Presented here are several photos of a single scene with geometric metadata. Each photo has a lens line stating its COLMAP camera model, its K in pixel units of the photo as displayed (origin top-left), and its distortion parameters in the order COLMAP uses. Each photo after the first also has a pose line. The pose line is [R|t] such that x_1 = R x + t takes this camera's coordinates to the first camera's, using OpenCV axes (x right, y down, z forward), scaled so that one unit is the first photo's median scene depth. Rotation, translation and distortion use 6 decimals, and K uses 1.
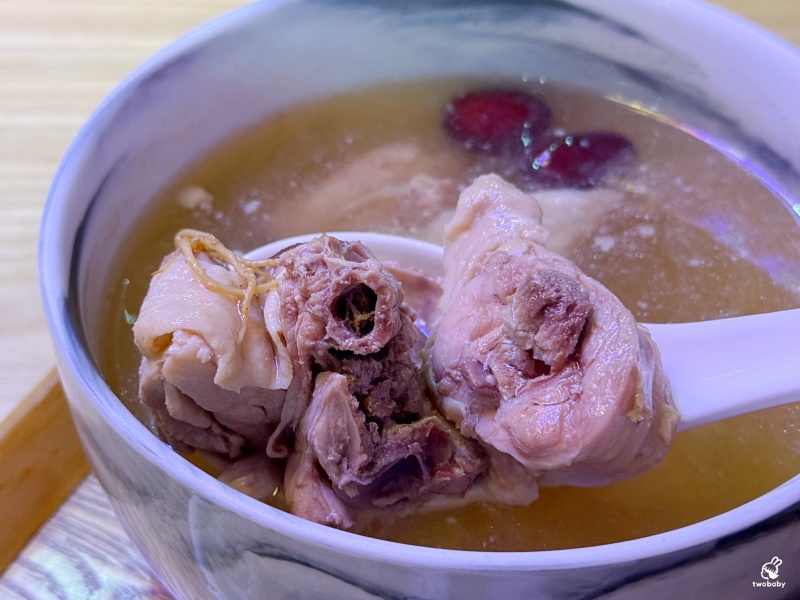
lens RADIAL K [[1350.4, 0, 398.1], [0, 1350.4, 302.8], [0, 0, 1]] dist [0.132737, 0.000000]
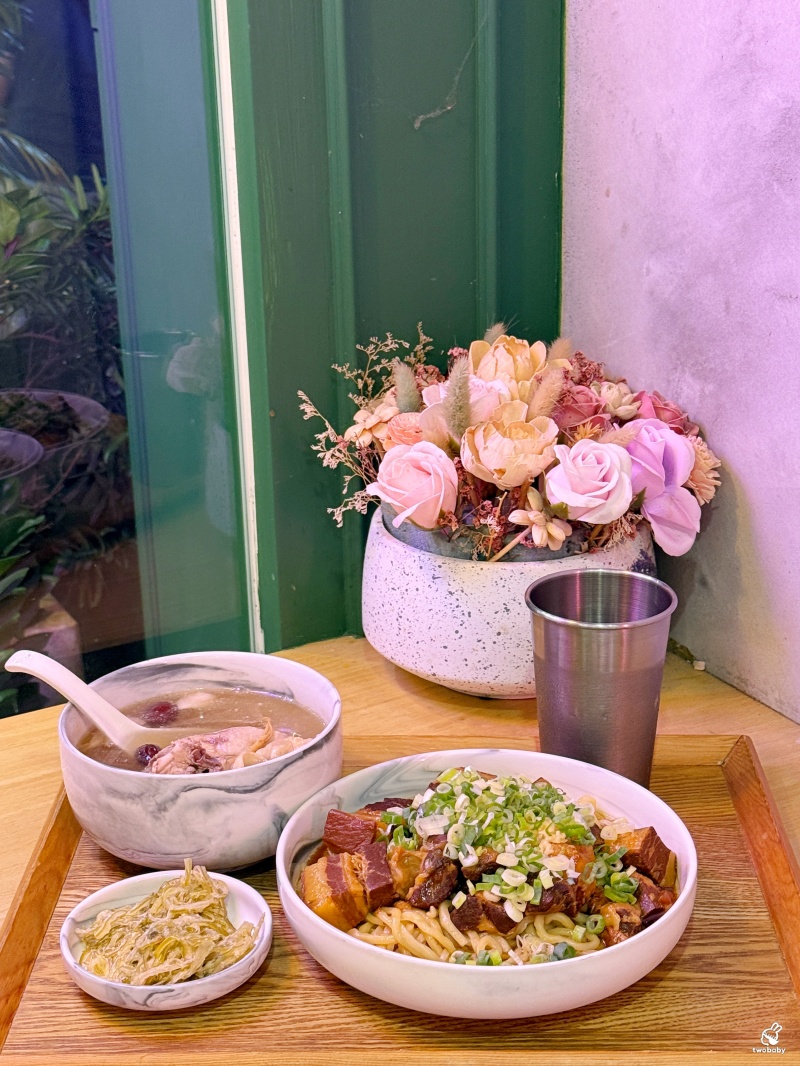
lens RADIAL K [[1799.4, 0, 395.6], [0, 1799.4, 547.3], [0, 0, 1]] dist [0.132737, 0.000000]
pose [[0.891286, -0.177134, 0.417412, -1.058785], [0.337681, 0.873650, -0.350295, 1.057935], [-0.302623, 0.453165, 0.838487, -2.452725]]
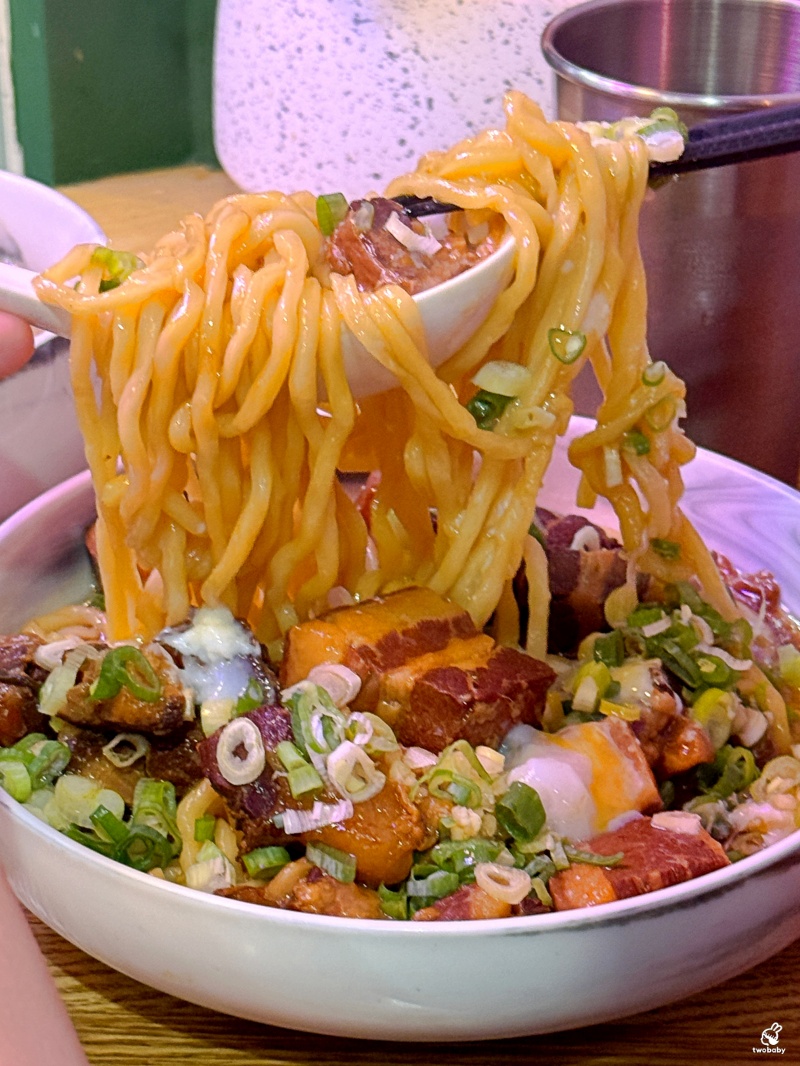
lens RADIAL K [[2741.0, 0, 400.5], [0, 2741.0, 535.9], [0, 0, 1]] dist [0.119528, 0.000000]
pose [[0.899568, -0.198909, 0.388861, -0.457900], [0.303235, 0.925178, -0.228241, 0.878991], [-0.314366, 0.323234, 0.892577, -1.403205]]
